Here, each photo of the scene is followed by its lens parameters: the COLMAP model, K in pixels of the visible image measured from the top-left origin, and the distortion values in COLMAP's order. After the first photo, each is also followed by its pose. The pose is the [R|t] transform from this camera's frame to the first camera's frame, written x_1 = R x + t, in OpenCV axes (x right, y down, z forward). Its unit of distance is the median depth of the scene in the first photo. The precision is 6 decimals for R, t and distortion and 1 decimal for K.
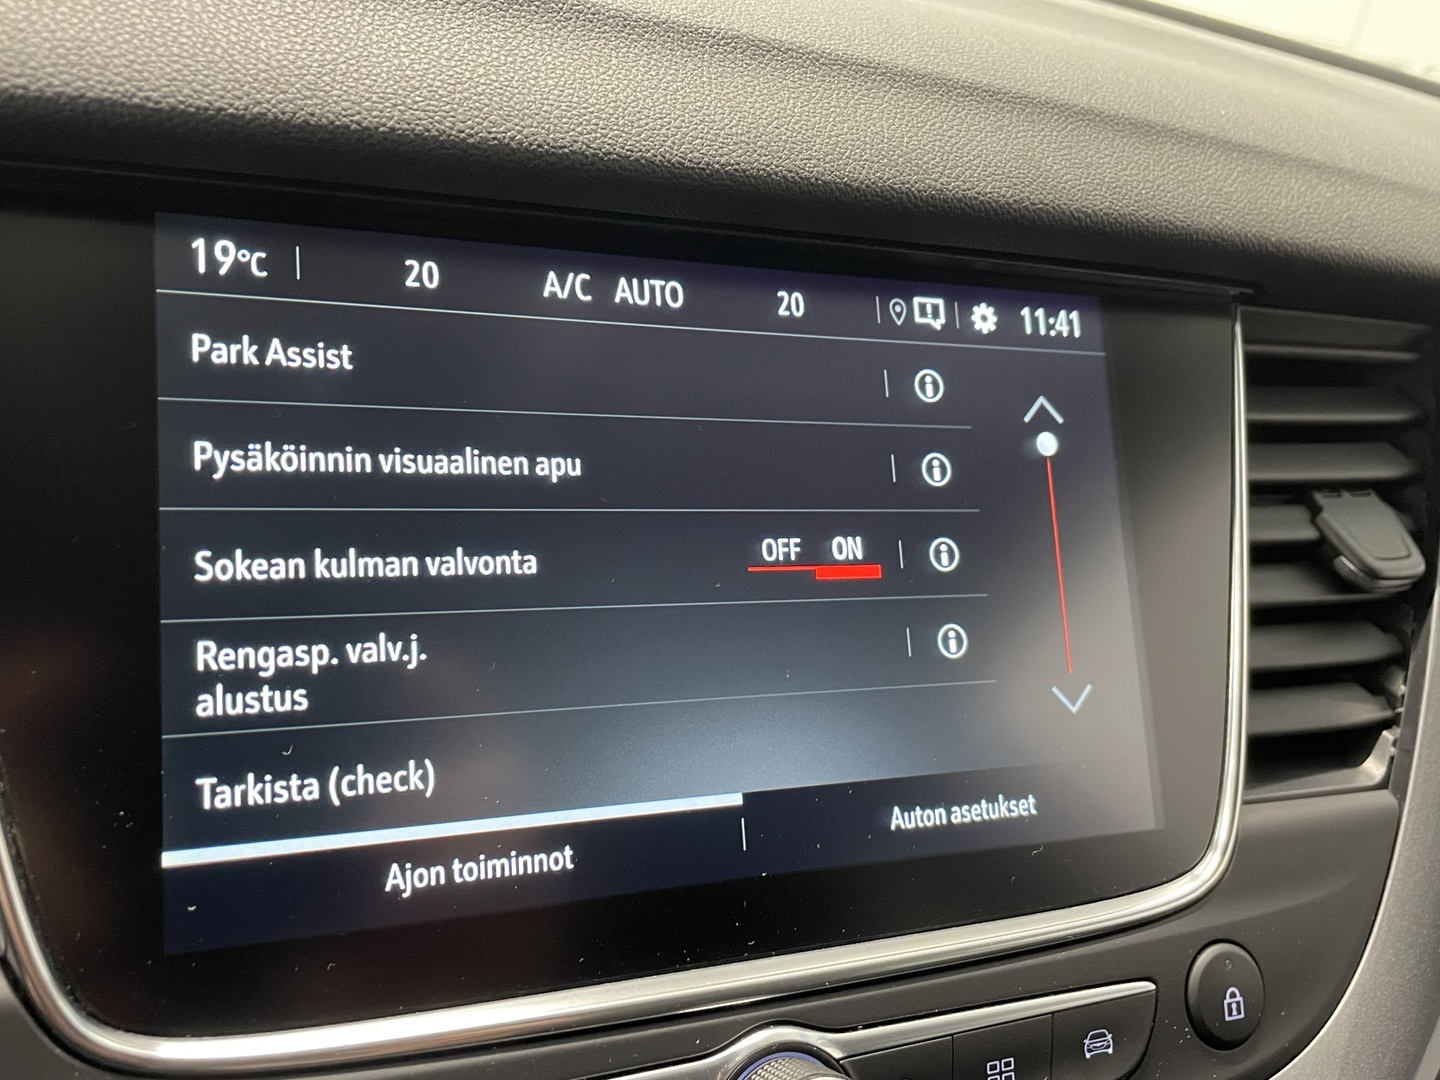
lens RADIAL K [[1333.9, 0, 721.6], [0, 1333.9, 549.3], [0, 0, 1]] dist [0.016268, -0.077210]
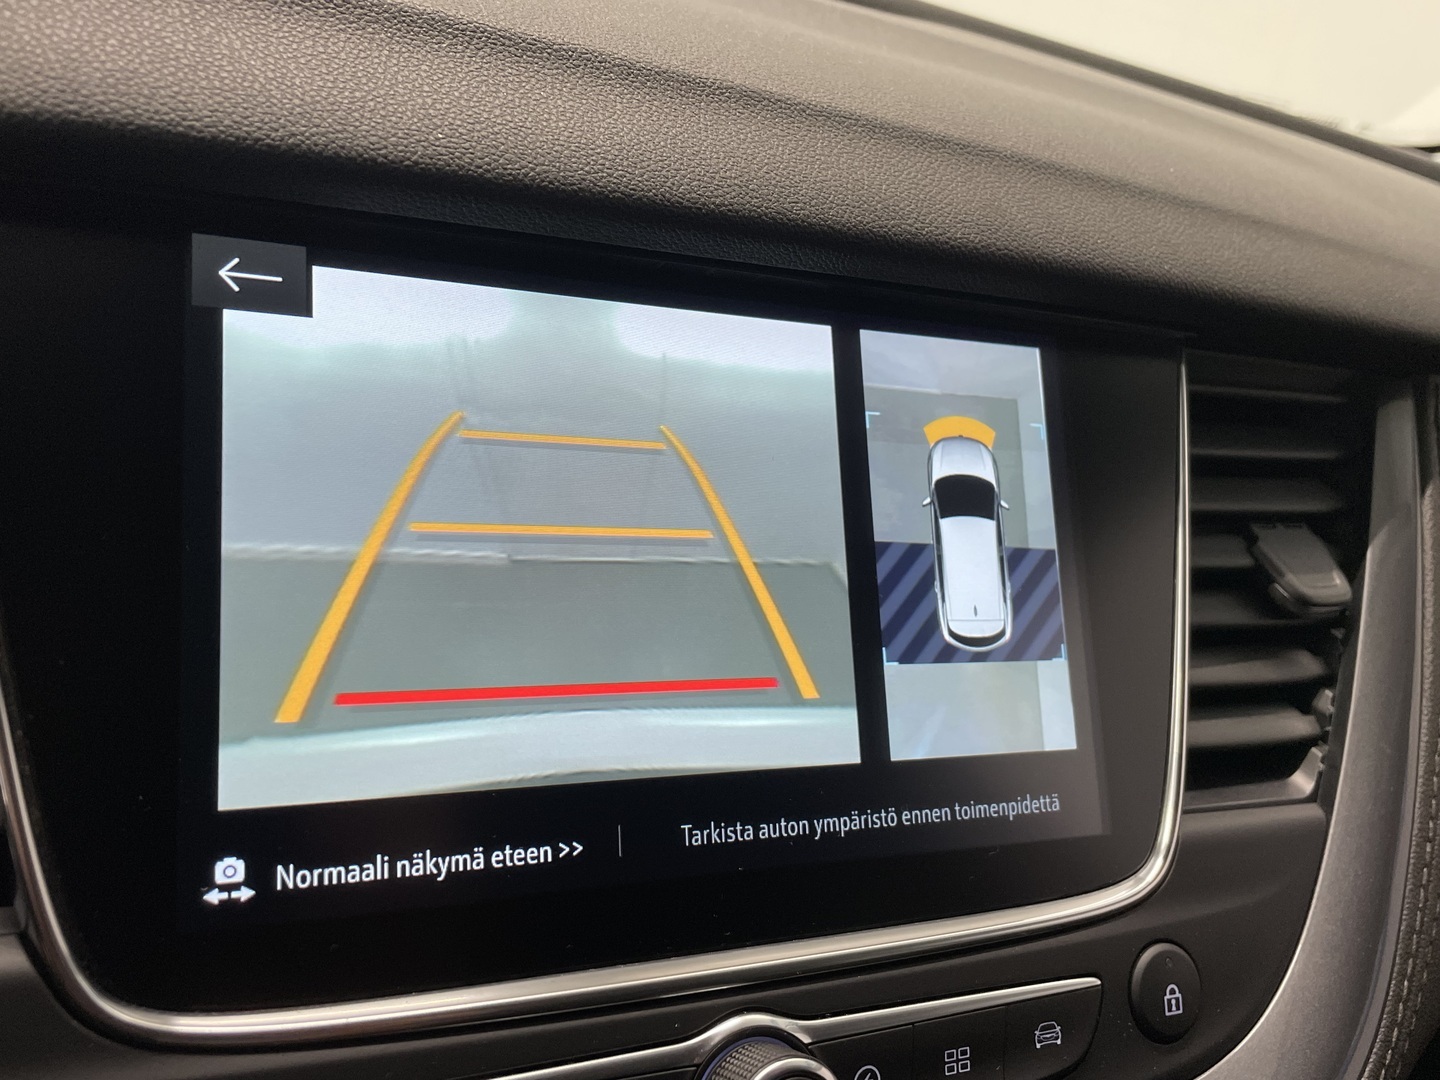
lens RADIAL K [[1333.9, 0, 730.9], [0, 1333.9, 531.7], [0, 0, 1]] dist [0.016268, -0.077210]
pose [[0.998600, 0.022957, 0.047651, -0.031121], [-0.021441, 0.999255, -0.032085, 0.009488], [-0.048352, 0.031018, 0.998349, -0.065312]]
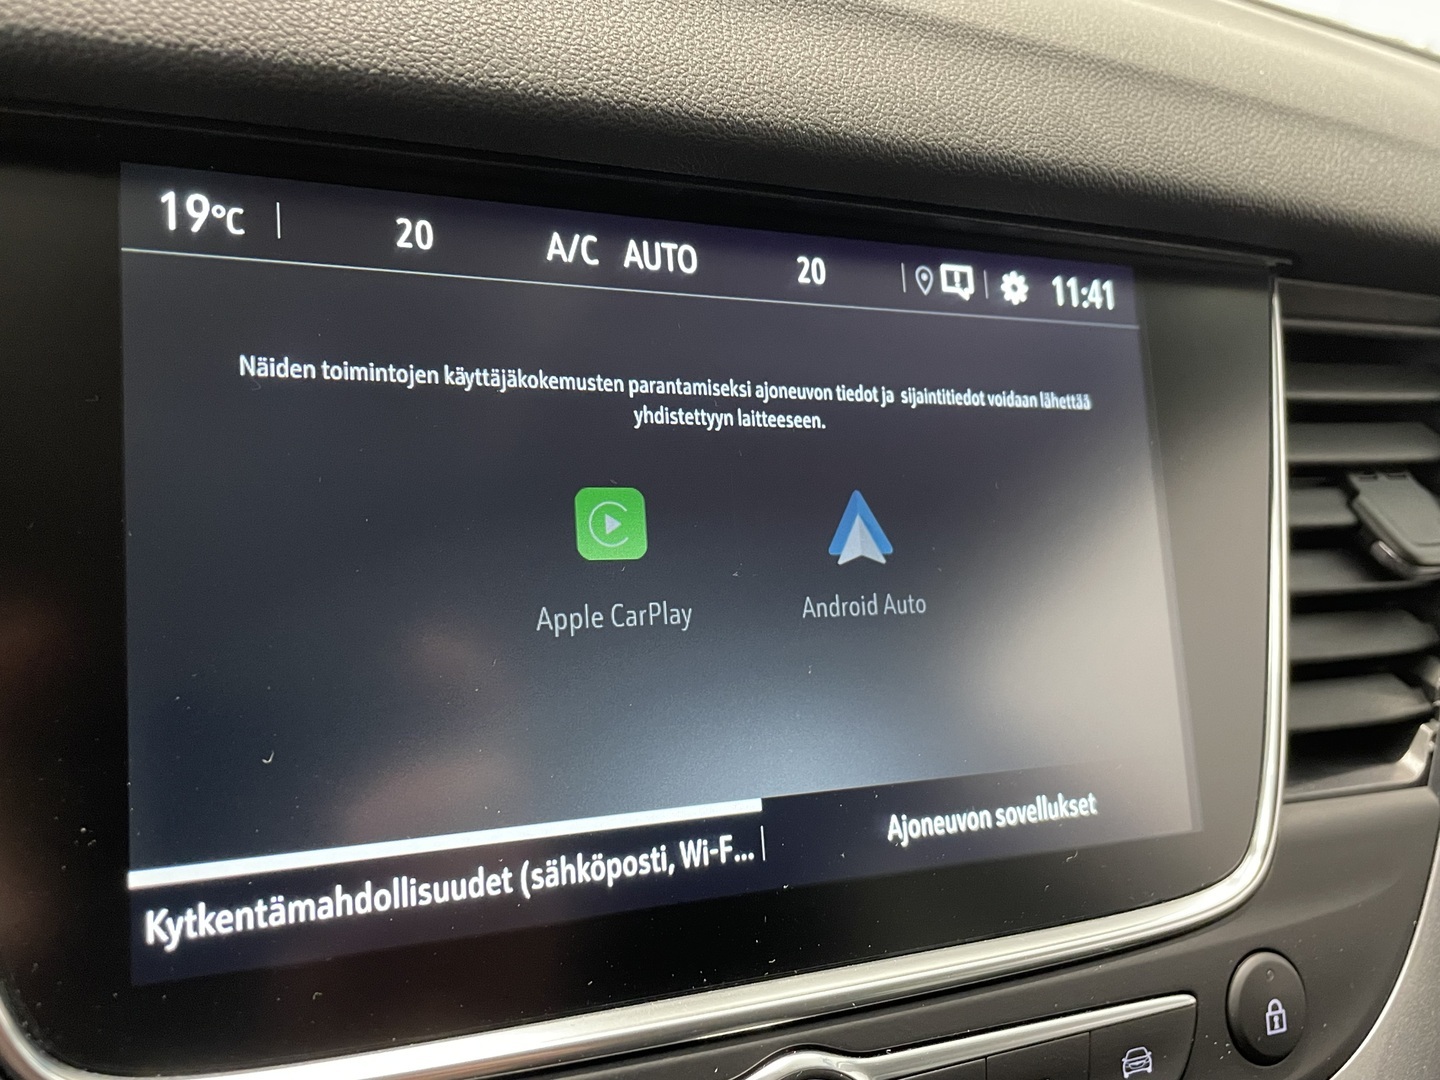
lens RADIAL K [[1333.9, 0, 725.5], [0, 1333.9, 539.0], [0, 0, 1]] dist [0.016268, -0.077210]
pose [[0.999765, 0.001600, 0.021625, -0.029017], [-0.001790, 0.999960, 0.008736, -0.005401], [-0.021610, -0.008773, 0.999728, 0.074680]]
